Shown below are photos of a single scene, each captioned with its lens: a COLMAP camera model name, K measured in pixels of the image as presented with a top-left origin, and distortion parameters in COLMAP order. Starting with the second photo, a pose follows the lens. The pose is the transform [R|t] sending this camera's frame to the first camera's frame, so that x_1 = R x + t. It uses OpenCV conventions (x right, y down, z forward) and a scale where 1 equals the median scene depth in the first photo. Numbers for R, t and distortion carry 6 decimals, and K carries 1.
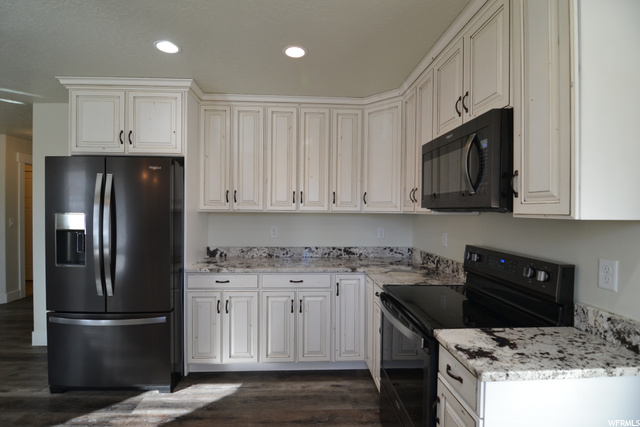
lens RADIAL K [[311.2, 0, 315.4], [0, 311.2, 213.8], [0, 0, 1]] dist [-0.003371, -0.013419]
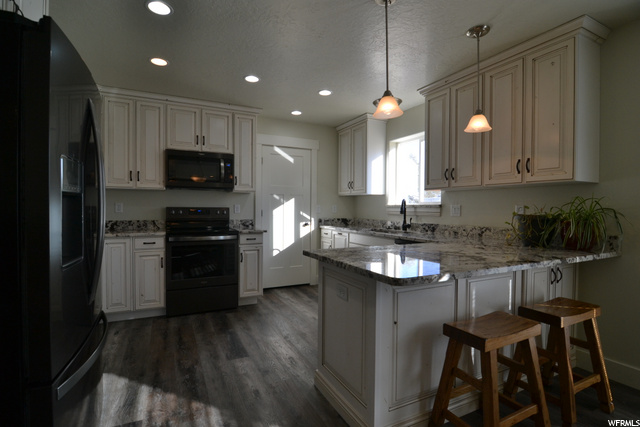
lens RADIAL K [[311.2, 0, 315.4], [0, 311.2, 213.8], [0, 0, 1]] dist [-0.003371, -0.013419]
pose [[-0.392182, -0.031711, 0.919341, -1.385430], [0.001119, 0.999388, 0.034950, 0.068914], [-0.919887, 0.014736, -0.391906, 0.818292]]
